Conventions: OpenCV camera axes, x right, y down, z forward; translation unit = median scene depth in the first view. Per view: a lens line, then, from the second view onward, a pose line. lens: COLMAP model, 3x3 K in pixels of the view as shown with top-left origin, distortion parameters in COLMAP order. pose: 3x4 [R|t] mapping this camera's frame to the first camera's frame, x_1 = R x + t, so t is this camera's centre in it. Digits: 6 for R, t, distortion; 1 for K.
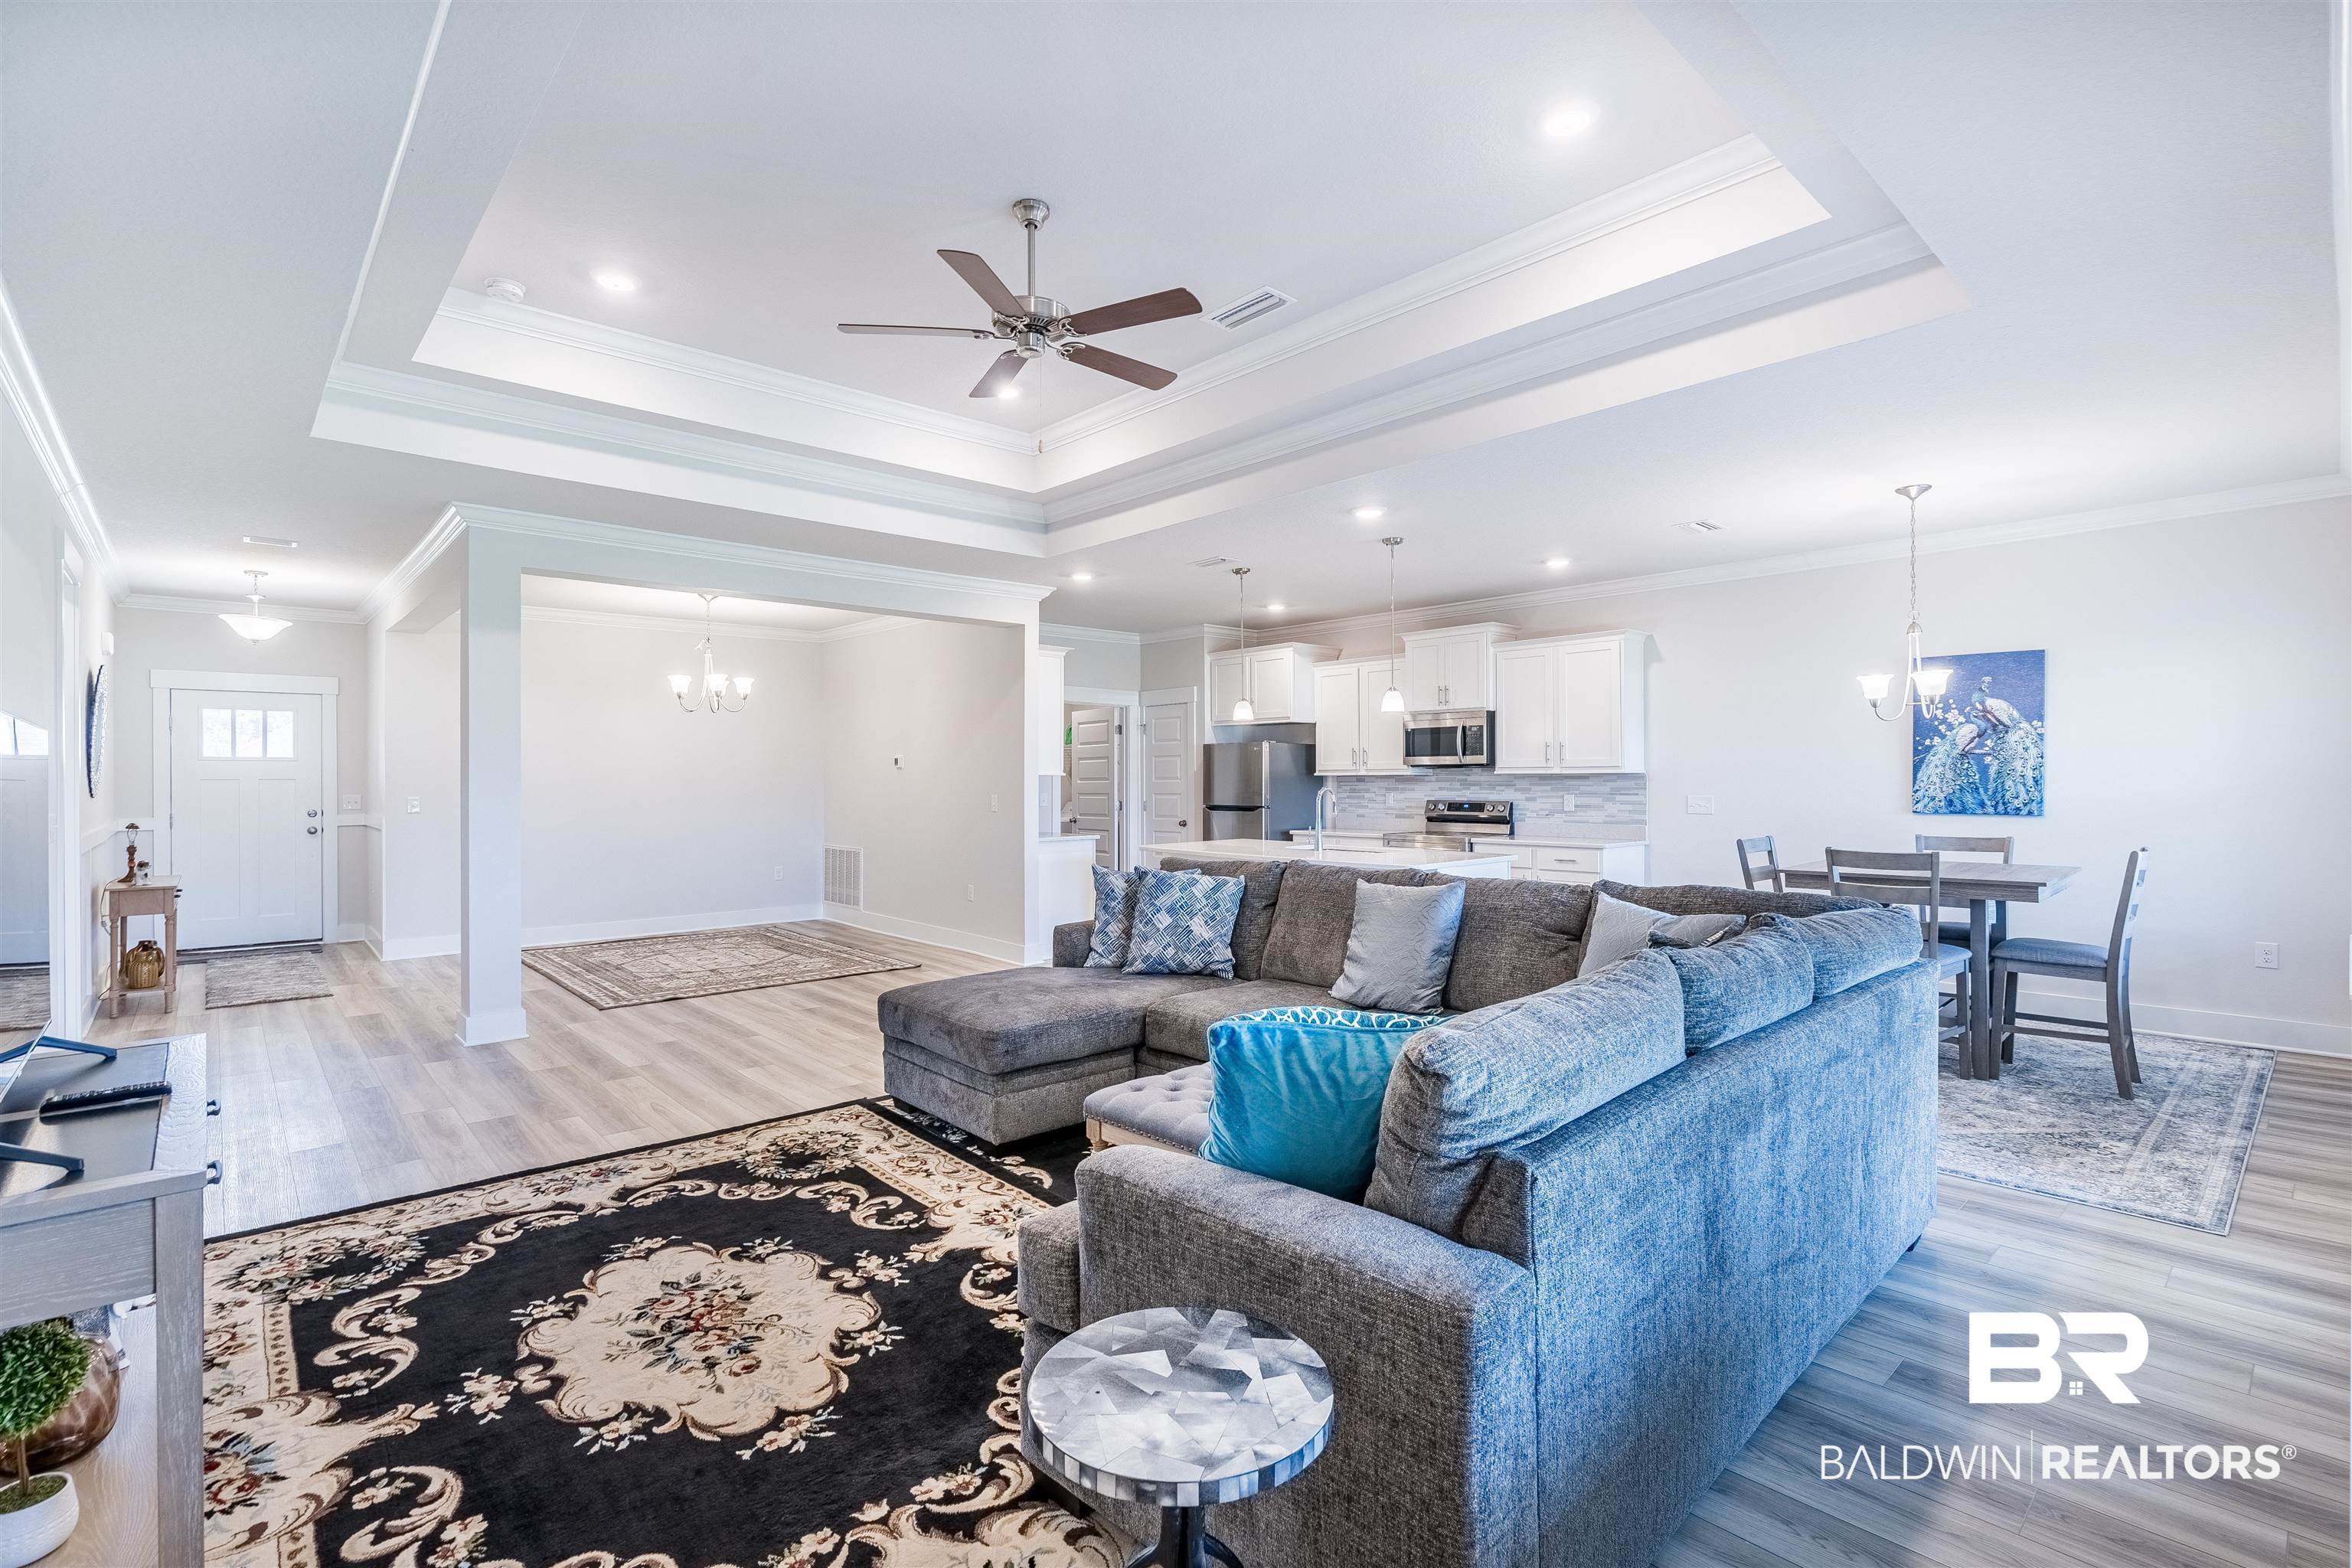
lens RADIAL K [[1061.1, 0, 1176.0], [0, 1061.1, 784.0], [0, 0, 1]] dist [-0.000801, 0.000266]
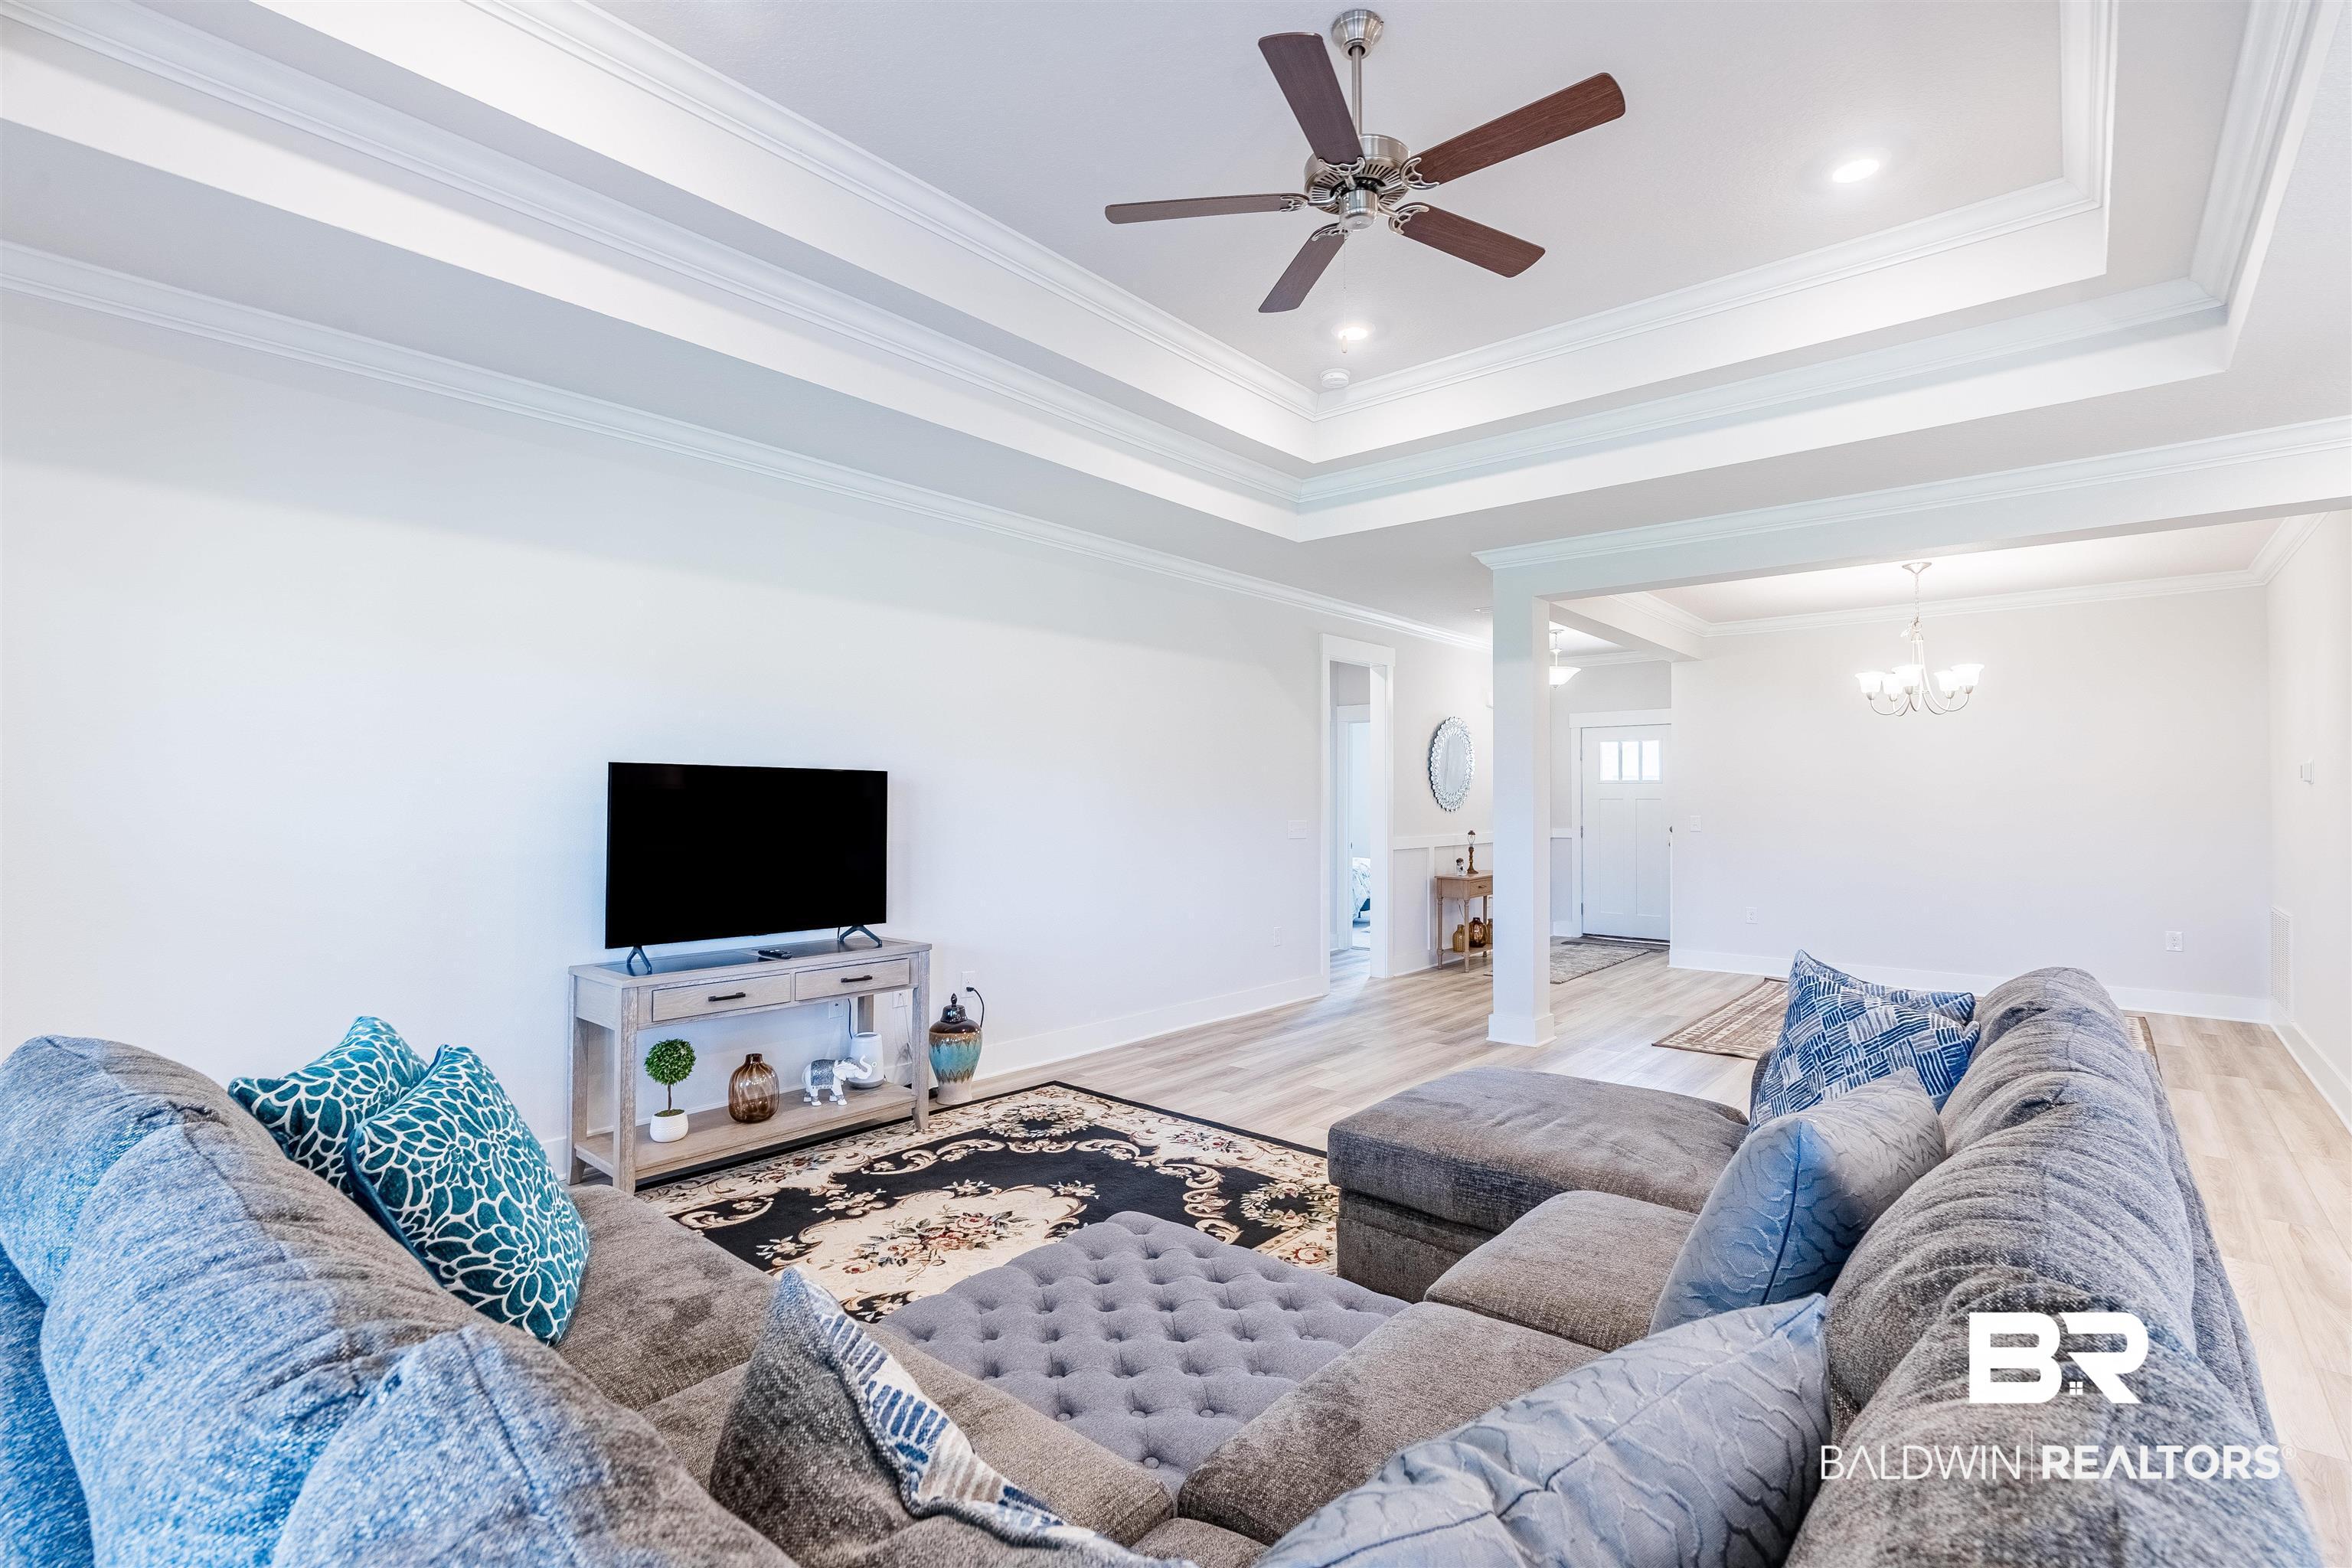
lens RADIAL K [[1061.1, 0, 1176.0], [0, 1061.1, 784.0], [0, 0, 1]] dist [-0.000801, 0.000266]
pose [[0.126012, -0.011631, -0.991960, 0.741660], [-0.007403, 0.999892, -0.012664, -0.007318], [0.992001, 0.008939, 0.125913, 1.011324]]
